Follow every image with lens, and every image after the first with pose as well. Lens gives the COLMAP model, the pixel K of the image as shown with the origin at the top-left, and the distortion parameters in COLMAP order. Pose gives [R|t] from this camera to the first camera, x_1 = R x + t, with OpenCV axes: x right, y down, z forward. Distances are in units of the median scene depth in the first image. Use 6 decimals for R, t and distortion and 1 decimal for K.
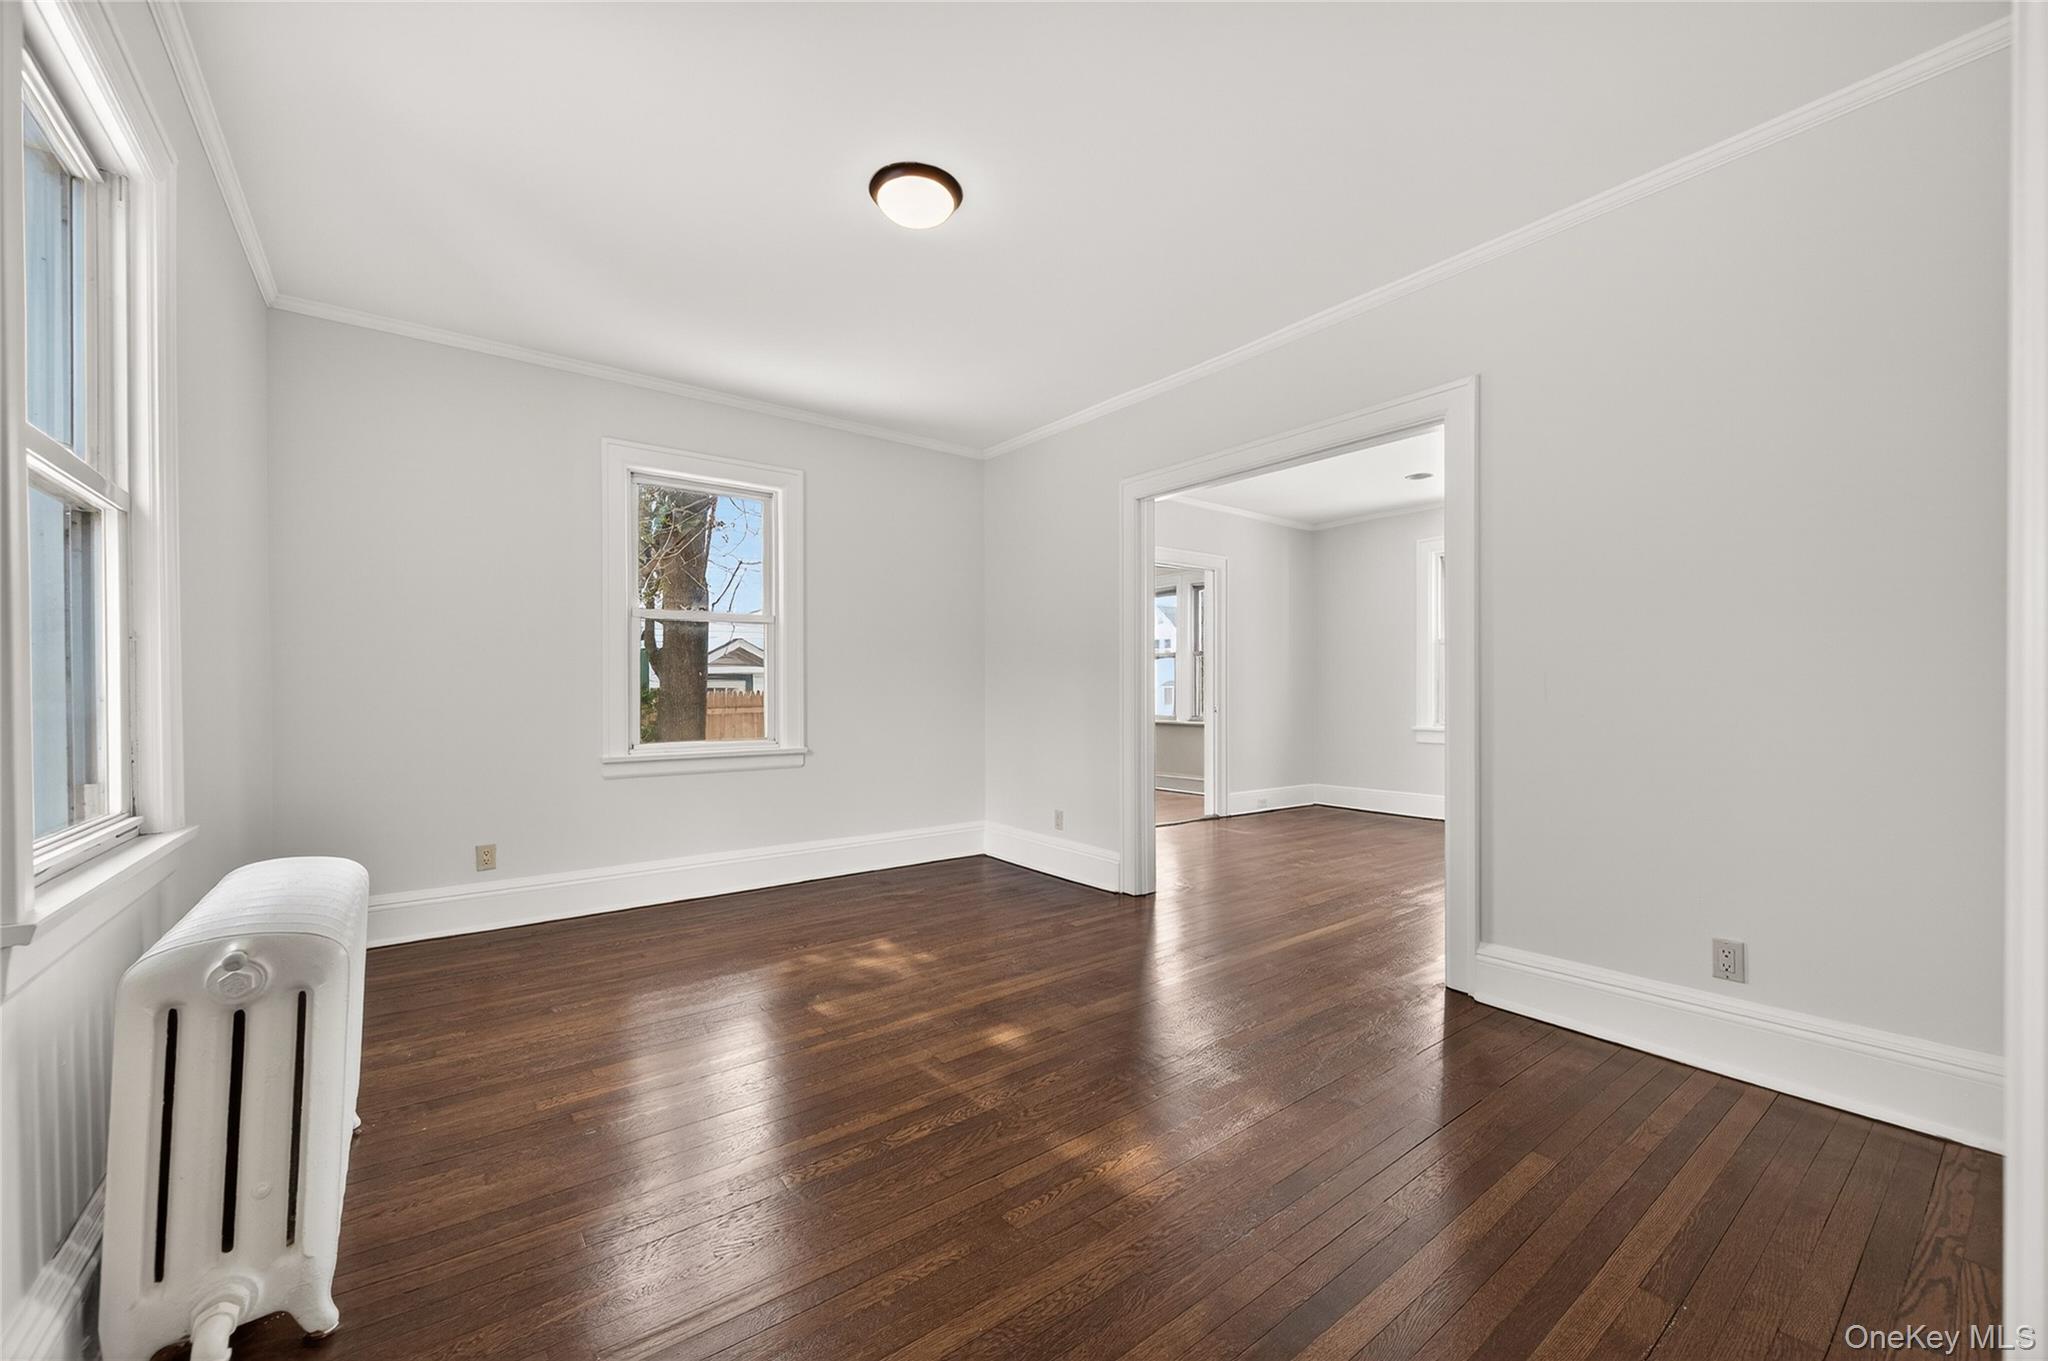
lens RADIAL K [[810.7, 0, 1017.5], [0, 810.7, 707.7], [0, 0, 1]] dist [0.000976, -0.001339]
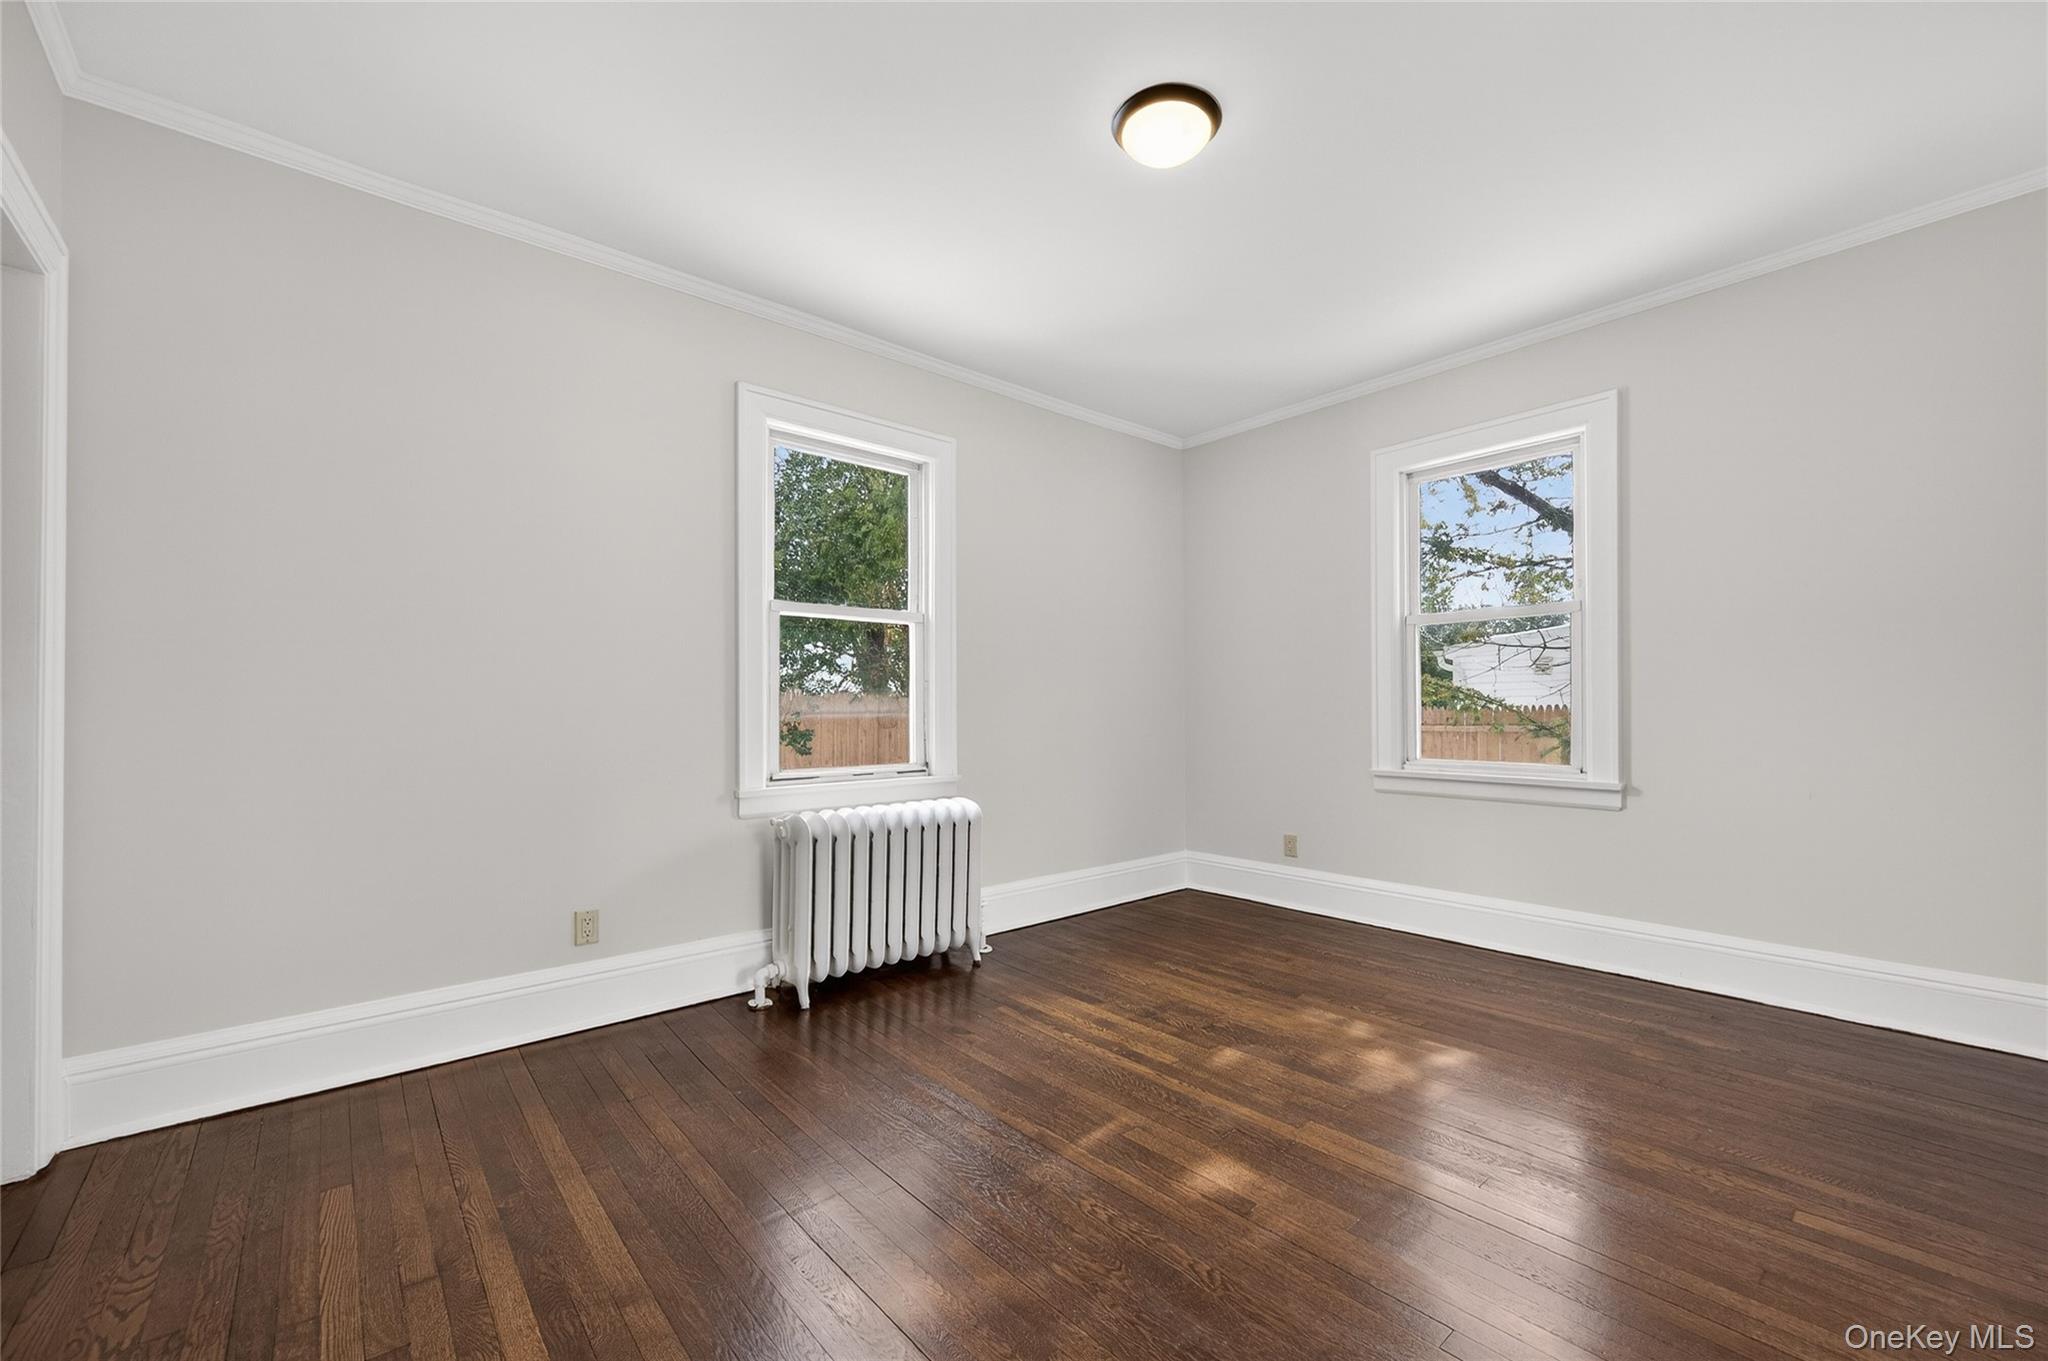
lens RADIAL K [[810.7, 0, 1022.0], [0, 810.7, 710.7], [0, 0, 1]] dist [0.000976, -0.001339]
pose [[0.059395, 0.005001, -0.998222, 0.506167], [-0.013962, 0.999894, 0.004178, -0.010730], [0.998137, 0.013689, 0.059459, 0.555396]]
